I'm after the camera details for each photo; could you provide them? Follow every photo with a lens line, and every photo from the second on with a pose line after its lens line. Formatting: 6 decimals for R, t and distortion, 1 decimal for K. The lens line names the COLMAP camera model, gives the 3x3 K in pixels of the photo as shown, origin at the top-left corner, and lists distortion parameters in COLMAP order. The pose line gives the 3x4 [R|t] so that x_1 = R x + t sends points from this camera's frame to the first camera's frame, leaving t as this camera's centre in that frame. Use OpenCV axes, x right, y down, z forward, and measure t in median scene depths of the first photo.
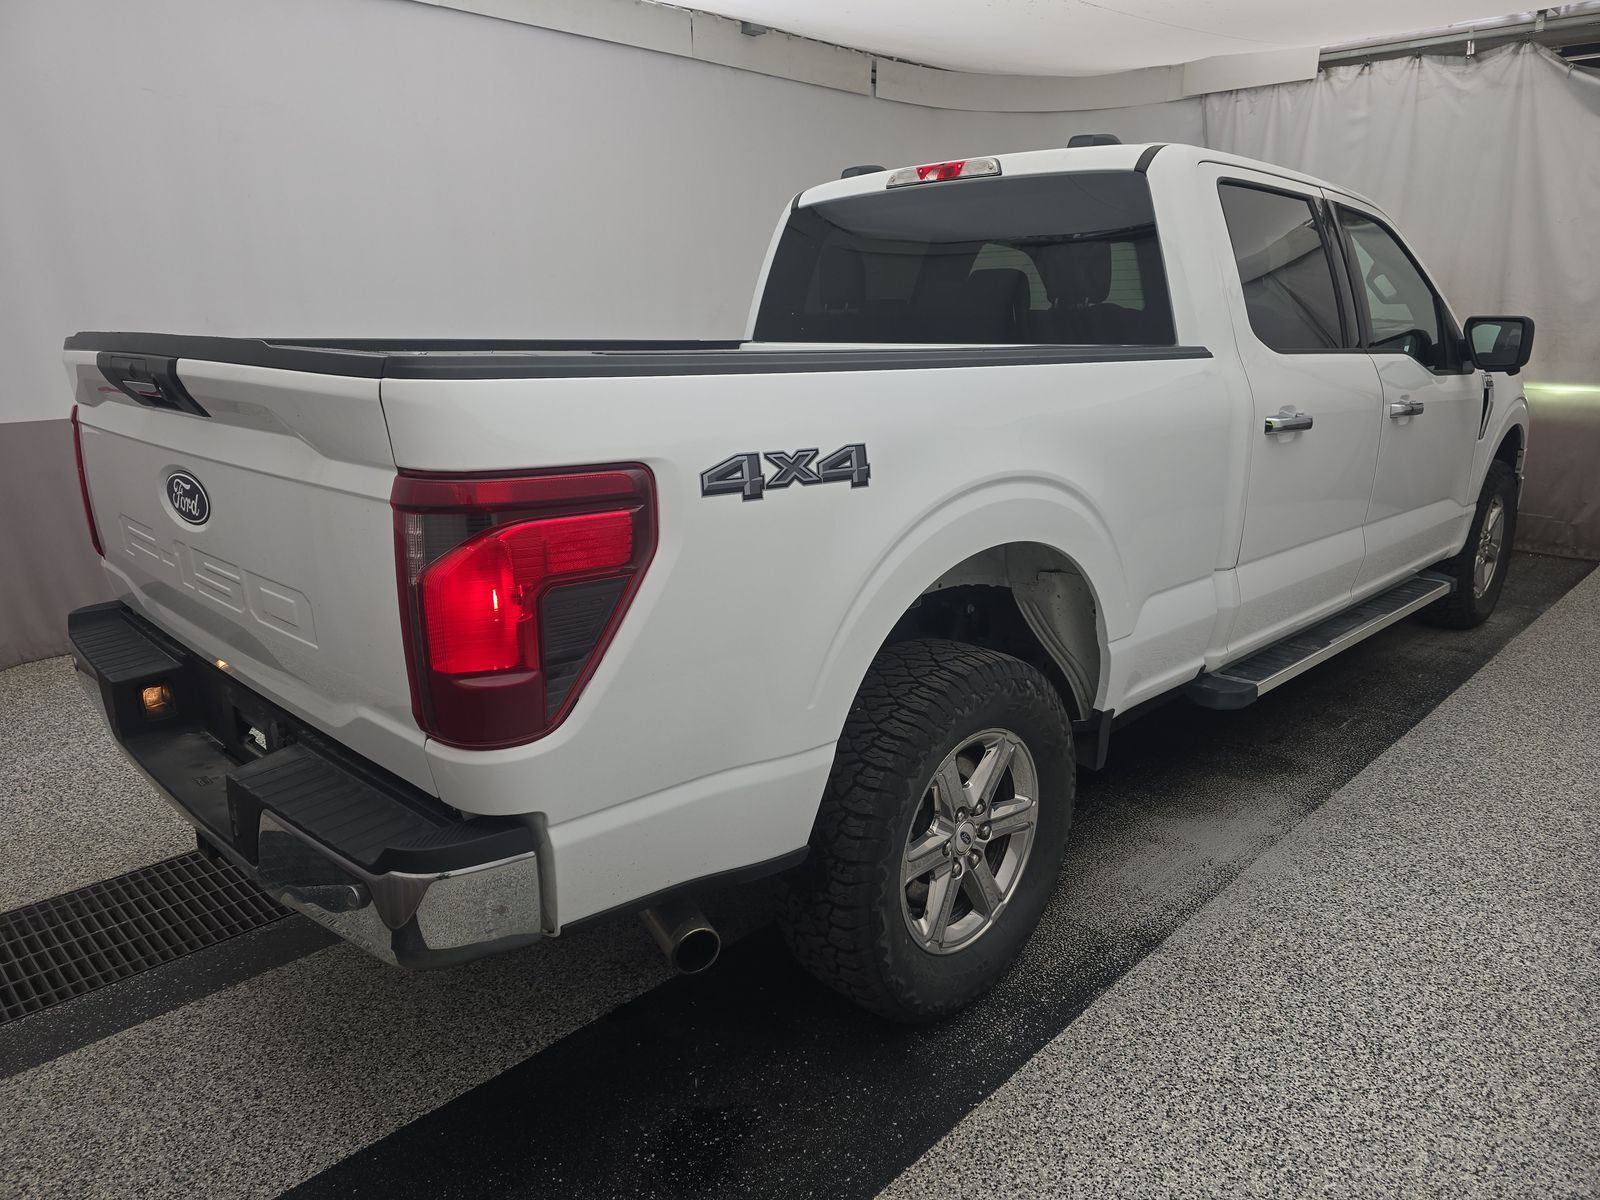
lens RADIAL K [[1089.4, 0, 800.0], [0, 1089.4, 600.0], [0, 0, 1]] dist [0.001782, -0.005389]
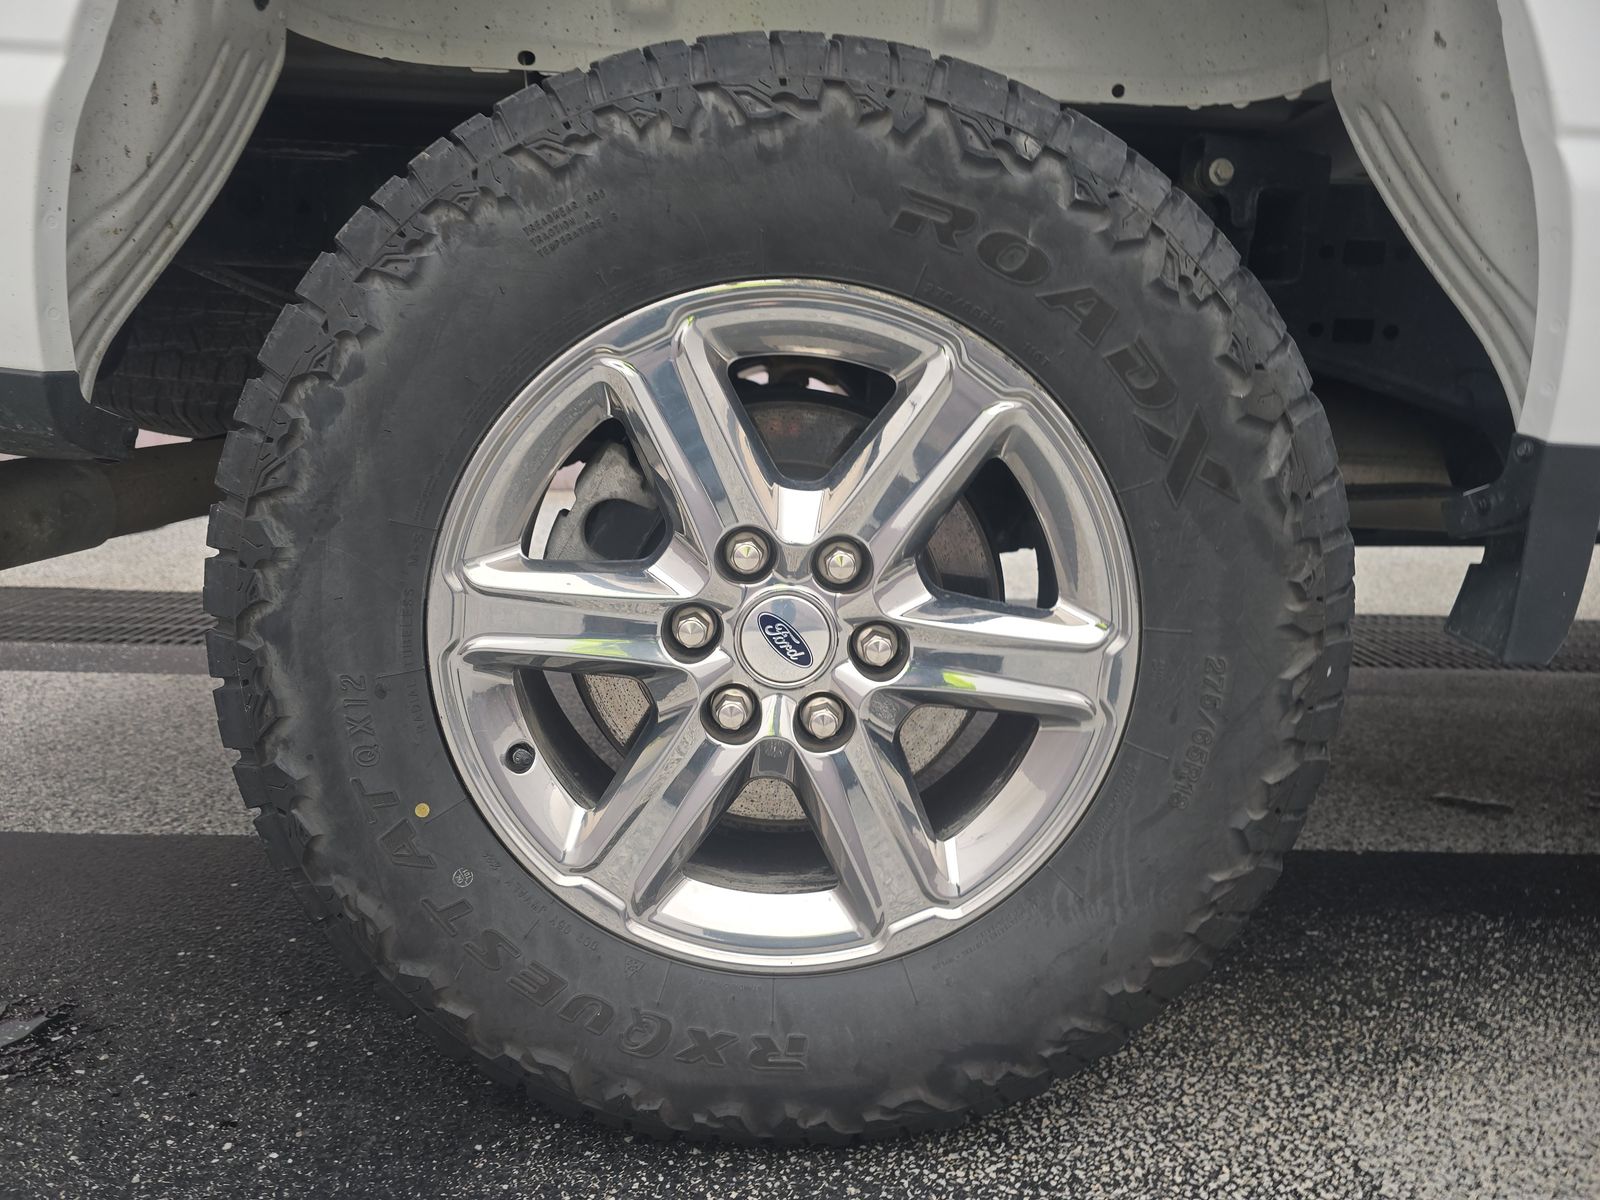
lens RADIAL K [[1089.4, 0, 800.0], [0, 1089.4, 600.0], [0, 0, 1]] dist [0.001782, -0.005389]
pose [[0.711199, 0.170121, -0.682095, 0.422704], [-0.211533, 0.977097, 0.023138, 0.219389], [0.670410, 0.127830, 0.730897, 0.841164]]
